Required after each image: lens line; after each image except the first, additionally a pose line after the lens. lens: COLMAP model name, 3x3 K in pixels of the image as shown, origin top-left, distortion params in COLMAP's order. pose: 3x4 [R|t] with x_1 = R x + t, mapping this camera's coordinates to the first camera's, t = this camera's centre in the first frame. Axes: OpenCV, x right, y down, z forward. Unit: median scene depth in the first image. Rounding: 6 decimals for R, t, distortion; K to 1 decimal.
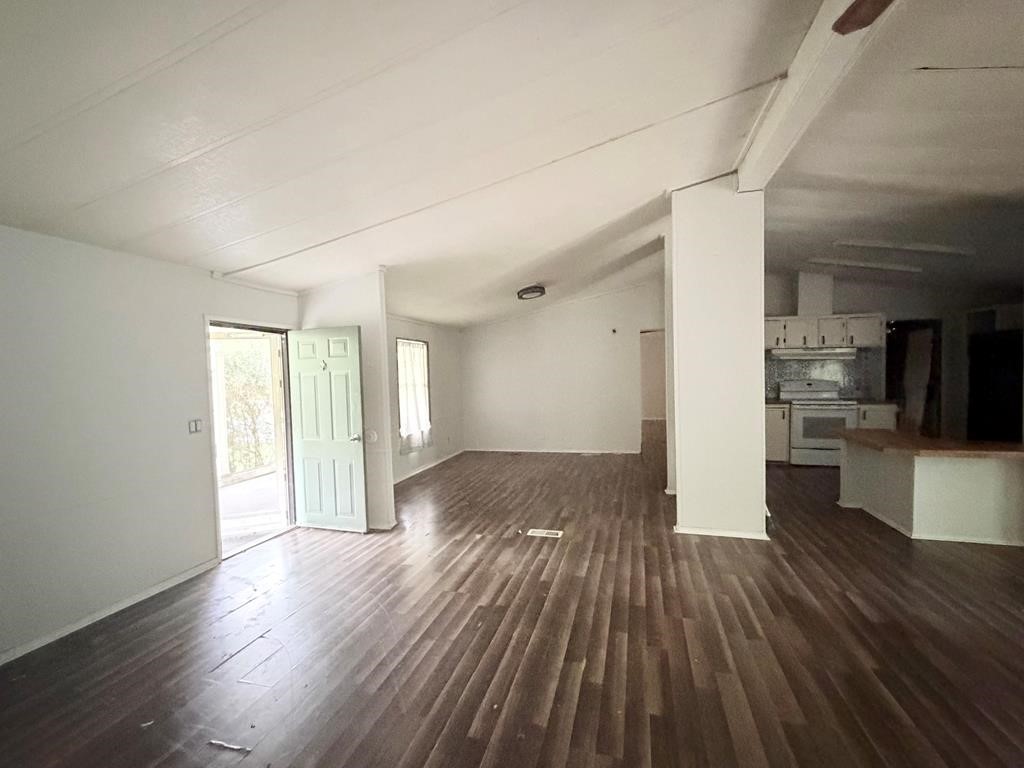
lens RADIAL K [[439.1, 0, 512.0], [0, 439.1, 384.0], [0, 0, 1]] dist [-0.000187, -0.000153]
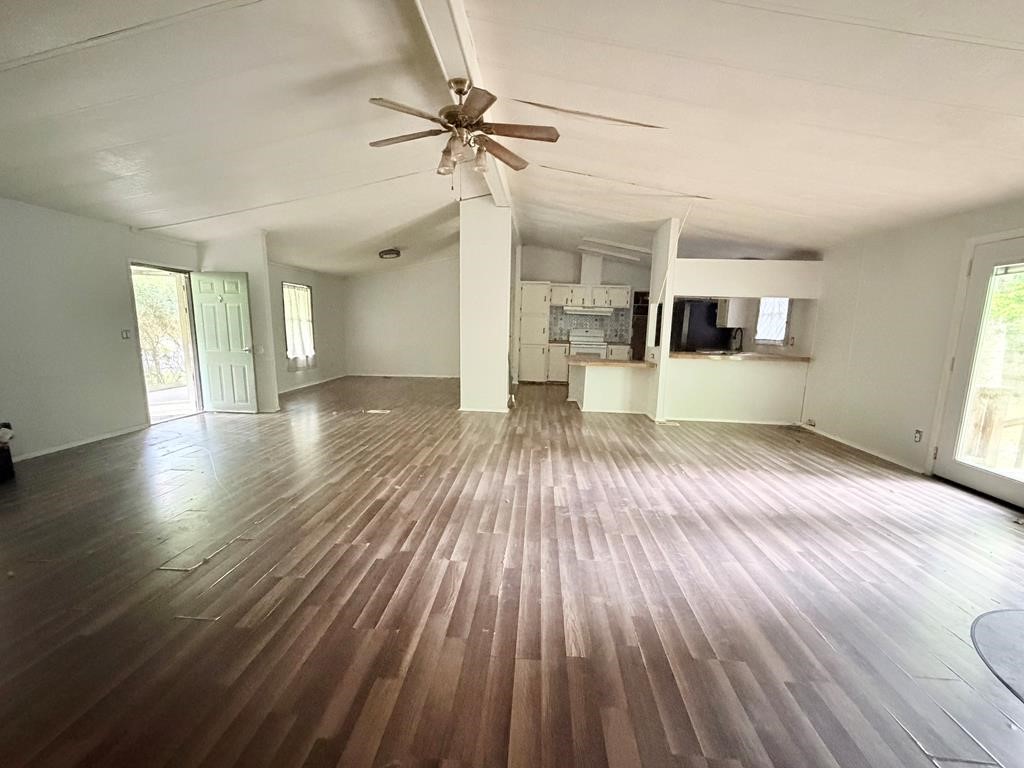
lens RADIAL K [[409.3, 0, 510.3], [0, 409.3, 383.8], [0, 0, 1]] dist [0.000591, -0.000452]
pose [[0.977214, 0.013304, 0.211839, 0.169509], [-0.038932, 0.992337, 0.117270, 0.031358], [-0.208655, -0.122845, 0.970243, -0.413671]]
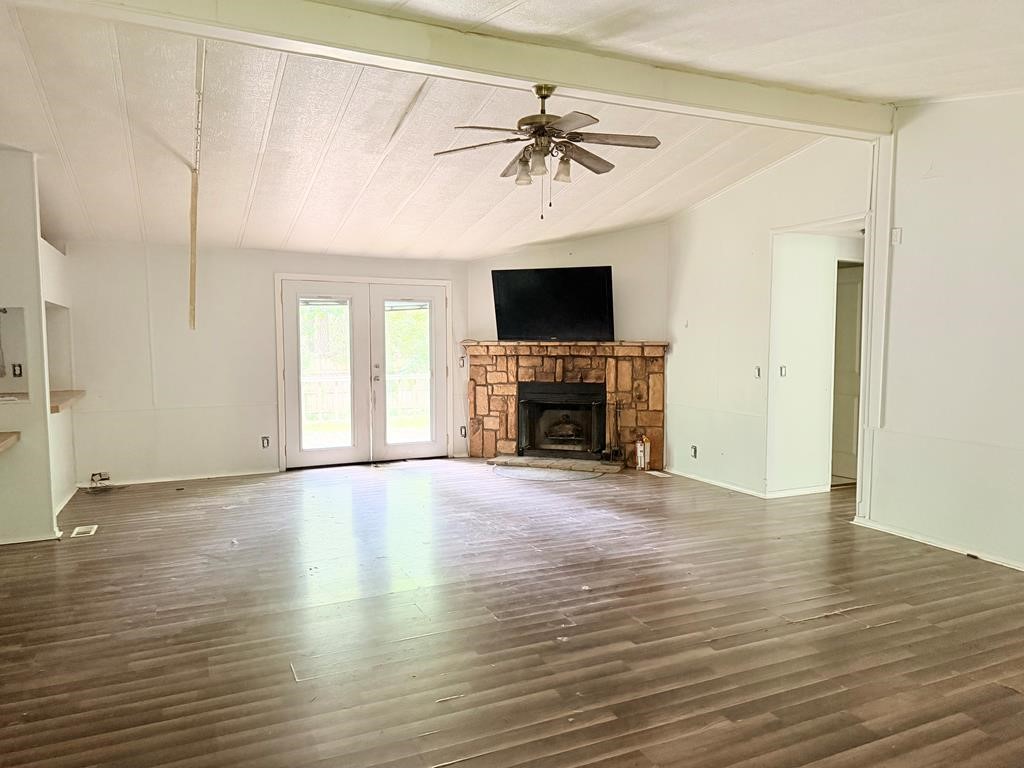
lens RADIAL K [[716.8, 0, 512.0], [0, 716.8, 384.0], [0, 0, 1]] dist [0.049203, -0.053736]
pose [[-0.660598, -0.025135, 0.750319, -0.376570], [0.036827, 0.997151, 0.065828, -0.010733], [-0.749836, 0.071118, -0.657790, 0.737680]]
